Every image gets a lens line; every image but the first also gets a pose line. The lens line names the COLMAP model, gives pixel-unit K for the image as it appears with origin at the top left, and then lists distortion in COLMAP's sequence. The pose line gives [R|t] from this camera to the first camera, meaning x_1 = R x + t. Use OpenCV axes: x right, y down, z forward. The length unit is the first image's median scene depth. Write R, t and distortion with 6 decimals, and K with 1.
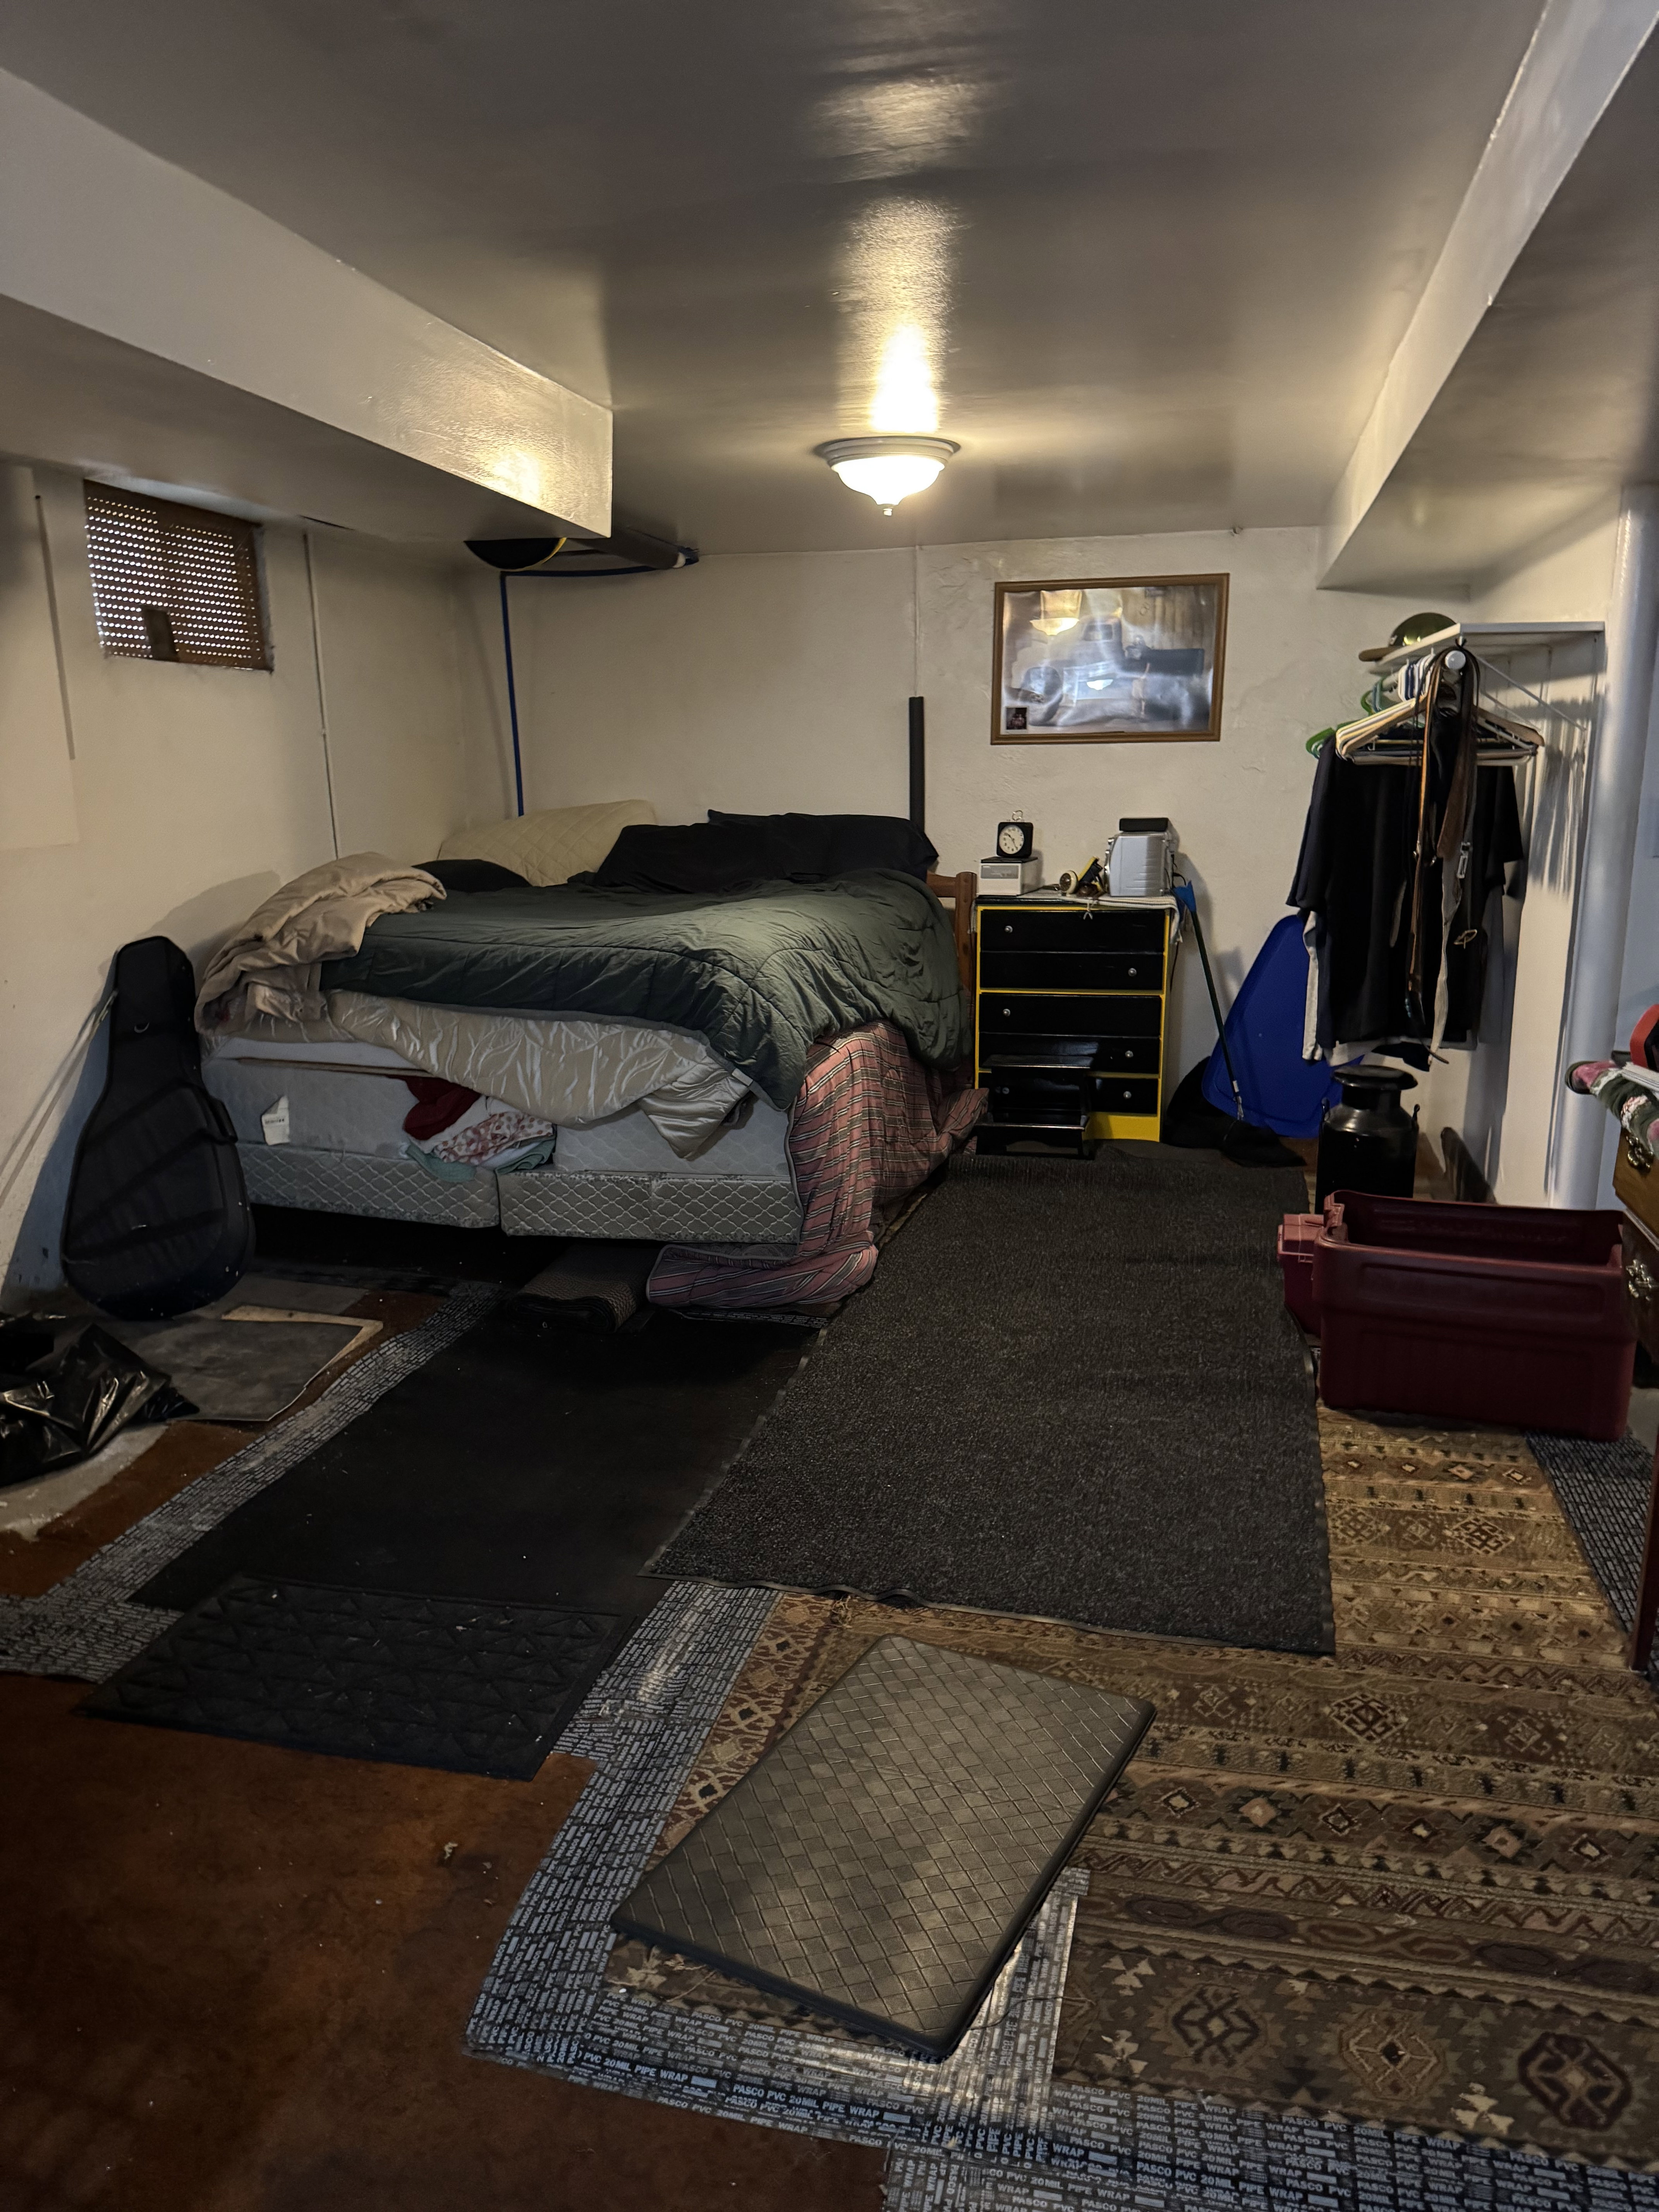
lens RADIAL K [[1542.4, 0, 830.5], [0, 1542.4, 1110.1], [0, 0, 1]] dist [0.001082, -0.001025]
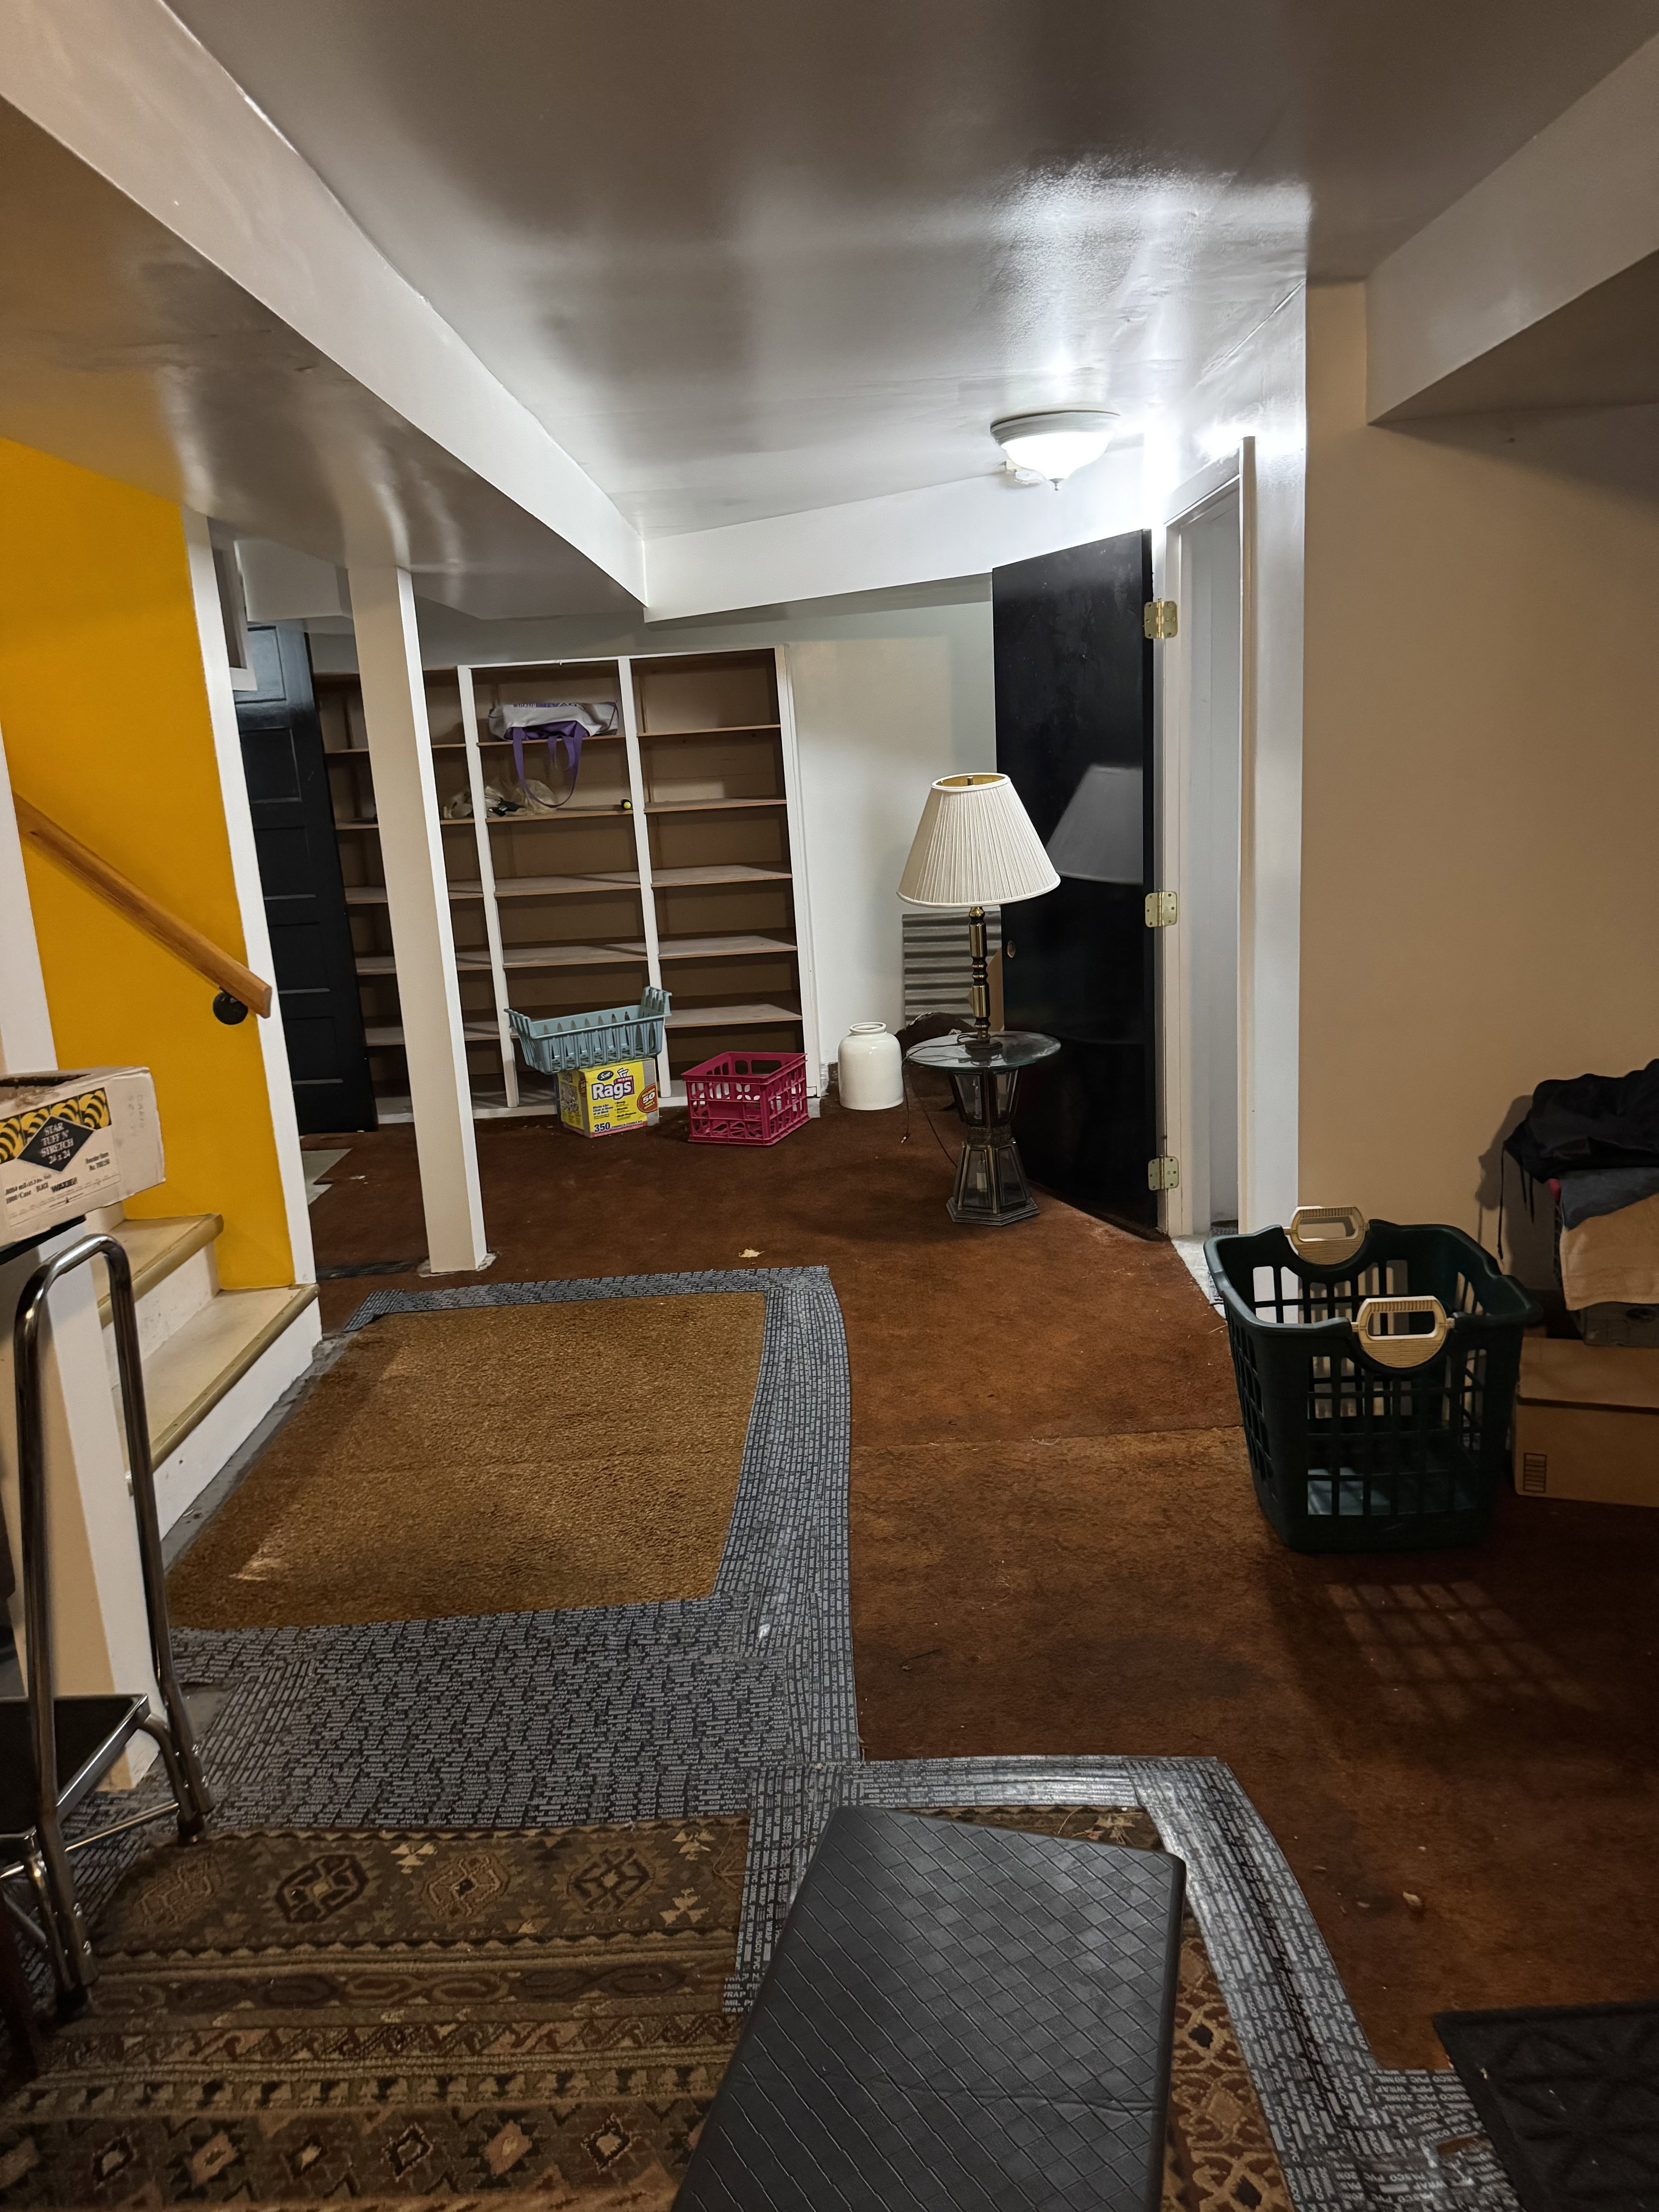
lens RADIAL K [[1542.4, 0, 825.4], [0, 1542.4, 1105.1], [0, 0, 1]] dist [0.001082, -0.001025]
pose [[-0.969091, 0.121359, -0.214791, 0.256982], [0.017055, 0.901513, 0.432415, -0.389290], [0.246115, 0.415386, -0.875718, 1.701018]]
